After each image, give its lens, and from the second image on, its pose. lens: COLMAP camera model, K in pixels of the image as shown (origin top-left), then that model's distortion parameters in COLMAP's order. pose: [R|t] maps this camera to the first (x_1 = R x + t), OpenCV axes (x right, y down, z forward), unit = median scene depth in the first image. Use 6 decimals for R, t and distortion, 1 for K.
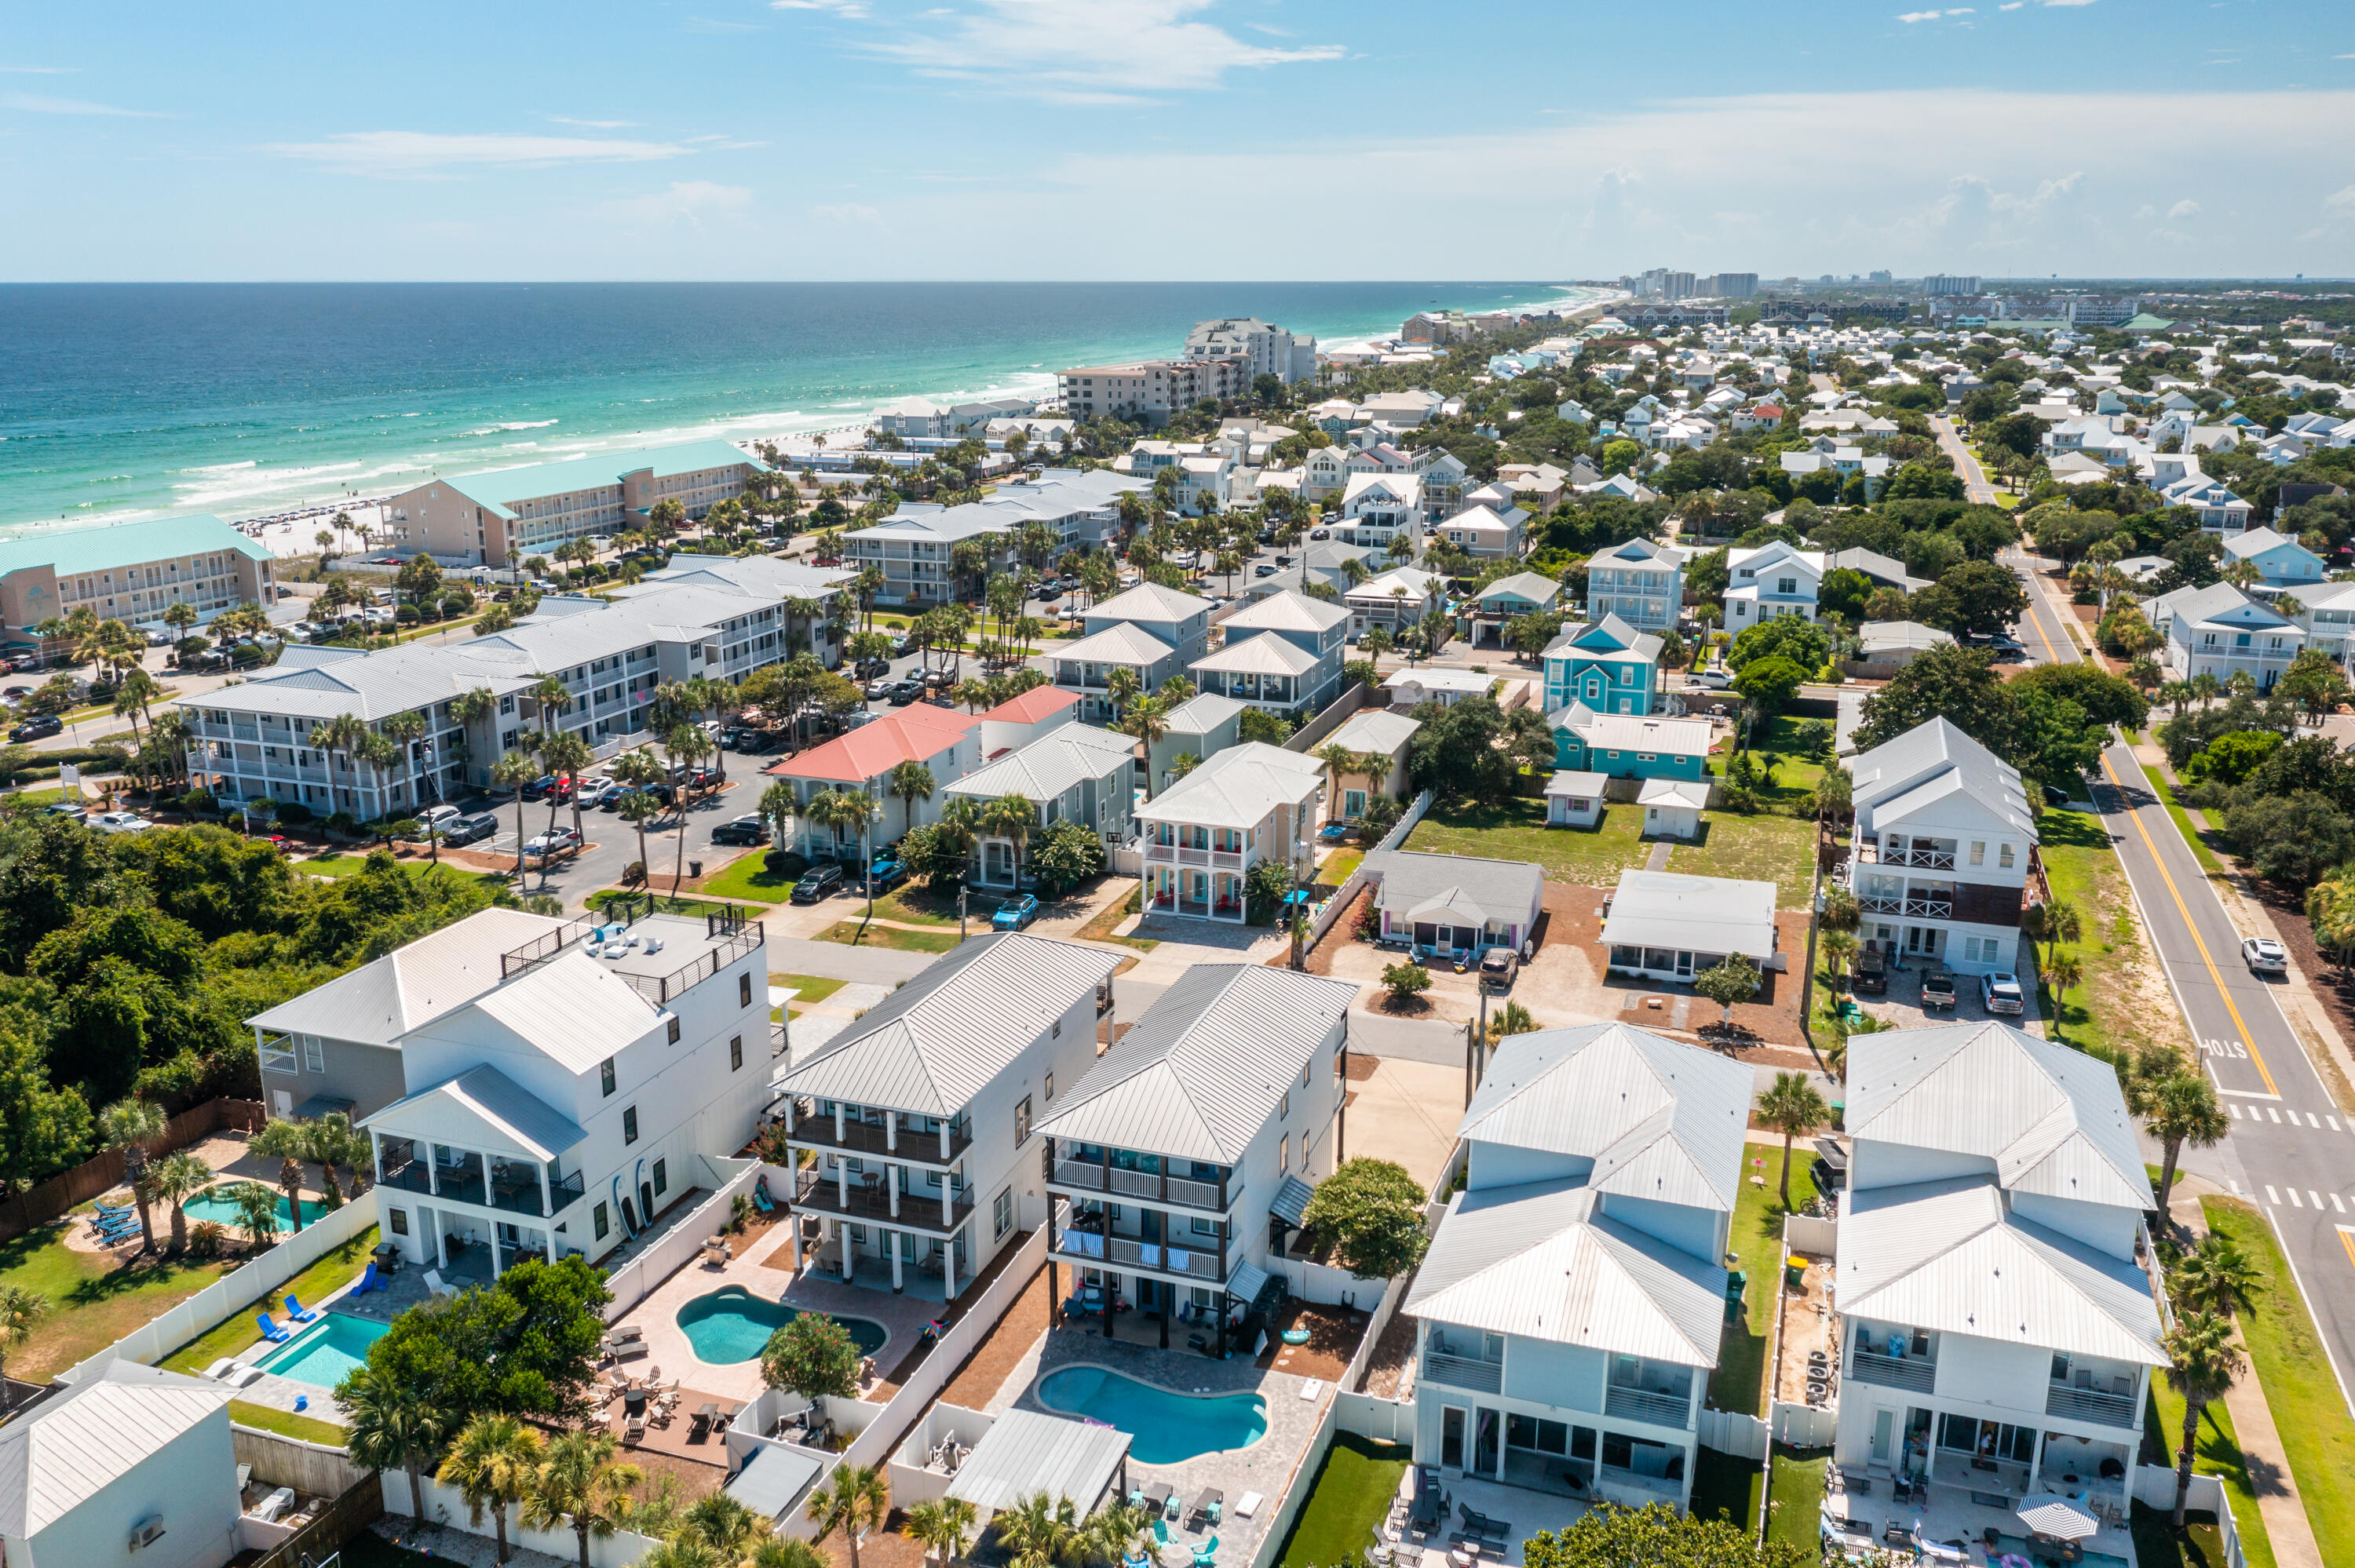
lens RADIAL K [[1872.0, 0, 1178.5], [0, 1872.0, 774.2], [0, 0, 1]] dist [-0.004718, 0.000493]
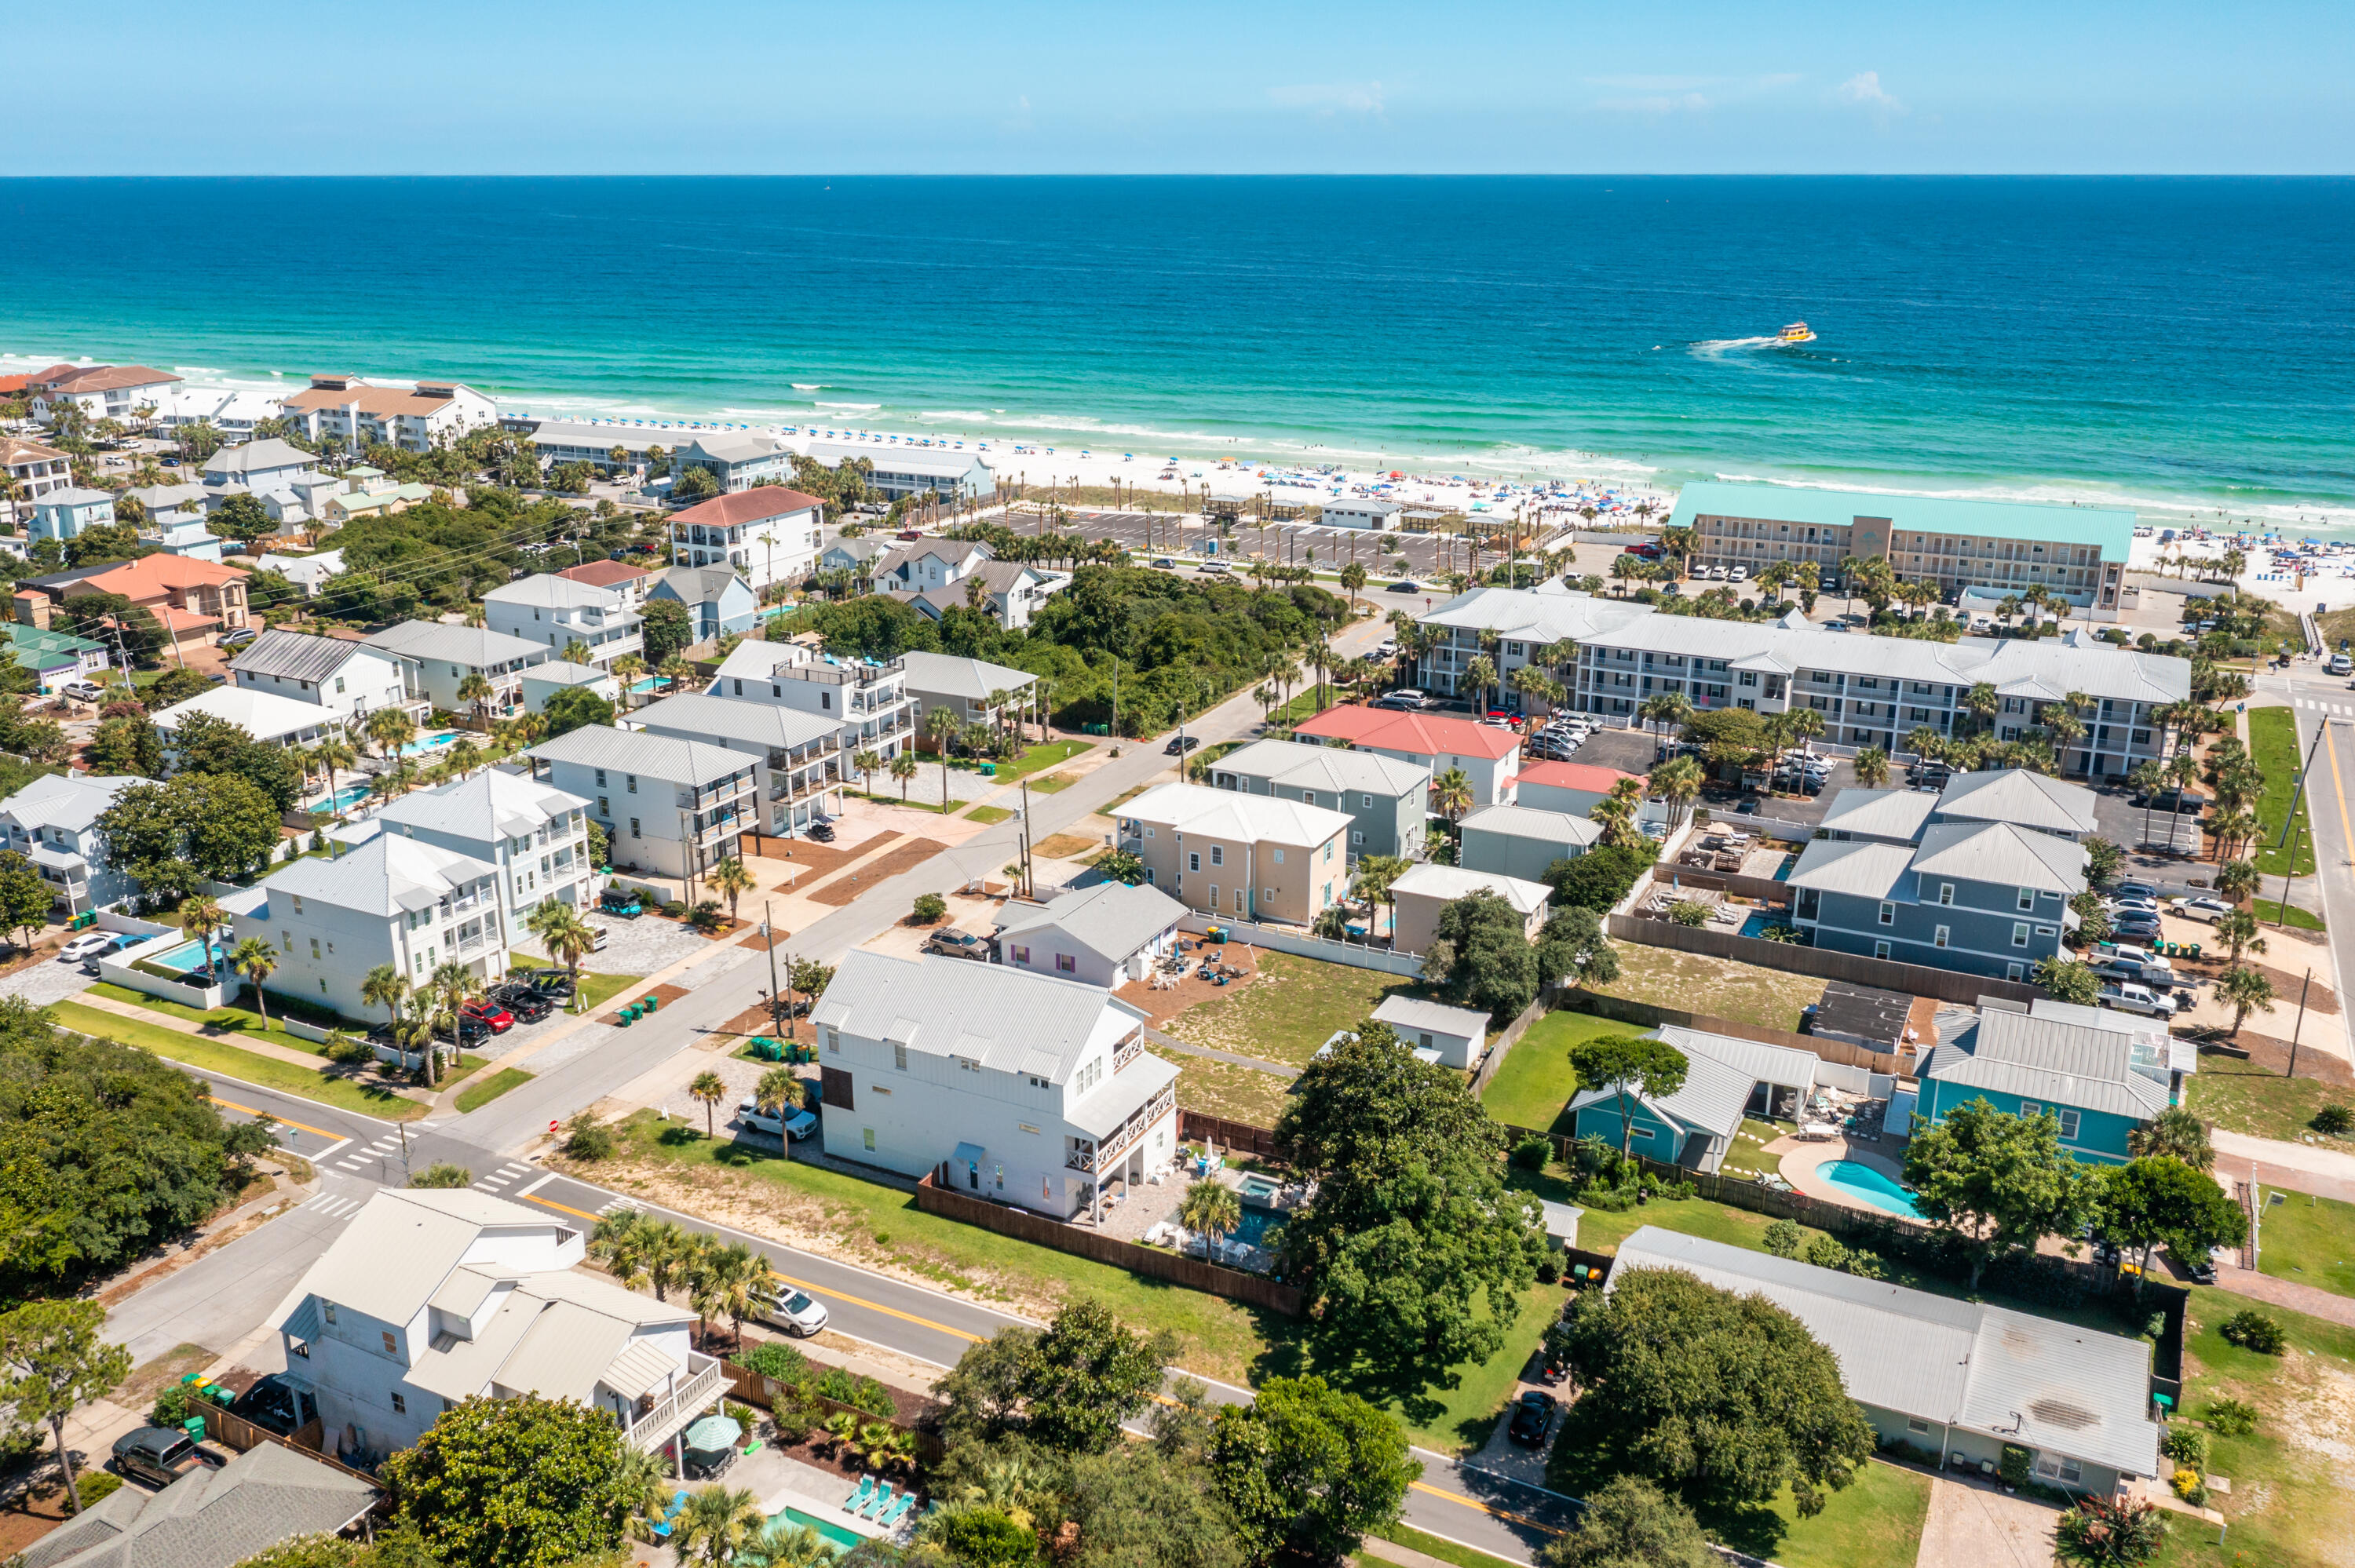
lens RADIAL K [[1908.1, 0, 1179.1], [0, 1908.1, 789.3], [0, 0, 1]] dist [-0.008870, 0.006764]
pose [[-0.135373, 0.307104, -0.941999, 1.077190], [-0.253714, 0.908306, 0.332580, -0.370401], [0.957760, 0.284021, -0.045044, 0.953178]]
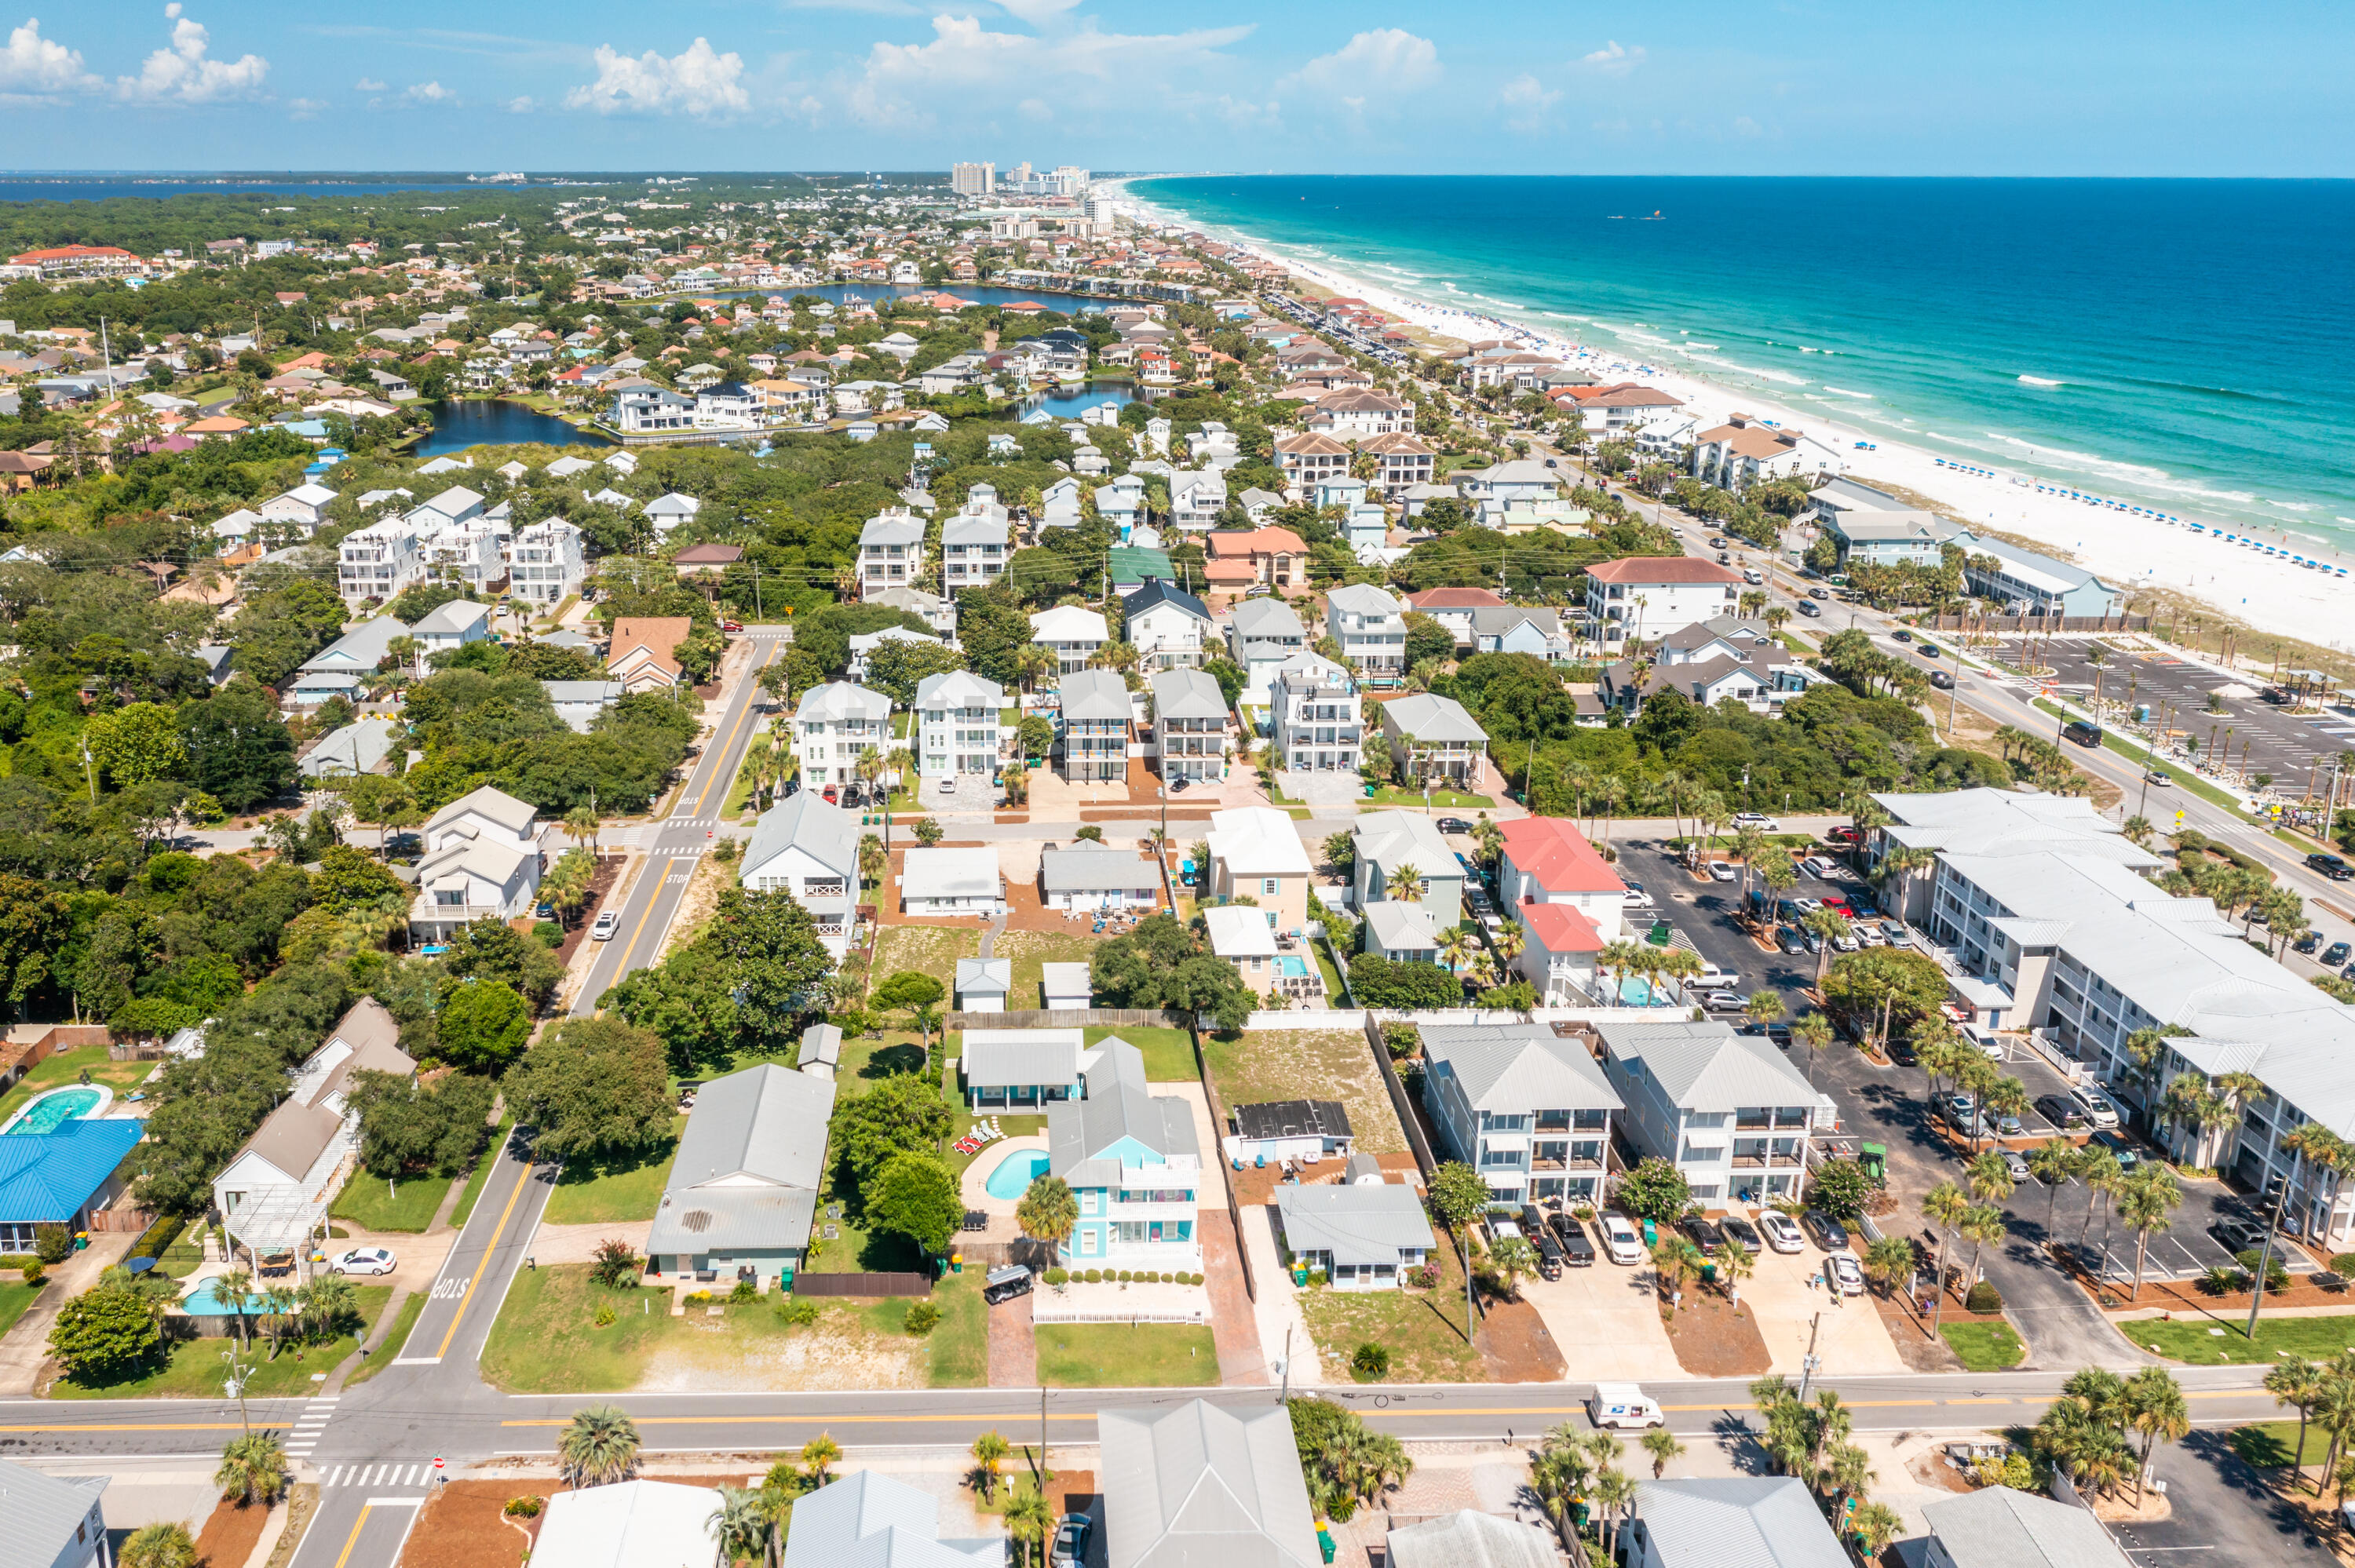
lens RADIAL K [[1948.1, 0, 1072.3], [0, 1948.1, 778.5], [0, 0, 1]] dist [-0.006951, 0.007540]
pose [[-0.931891, 0.107202, -0.346536, 0.644072], [-0.094676, 0.850336, 0.517653, -0.756714], [0.350166, 0.515205, -0.782271, 1.979156]]
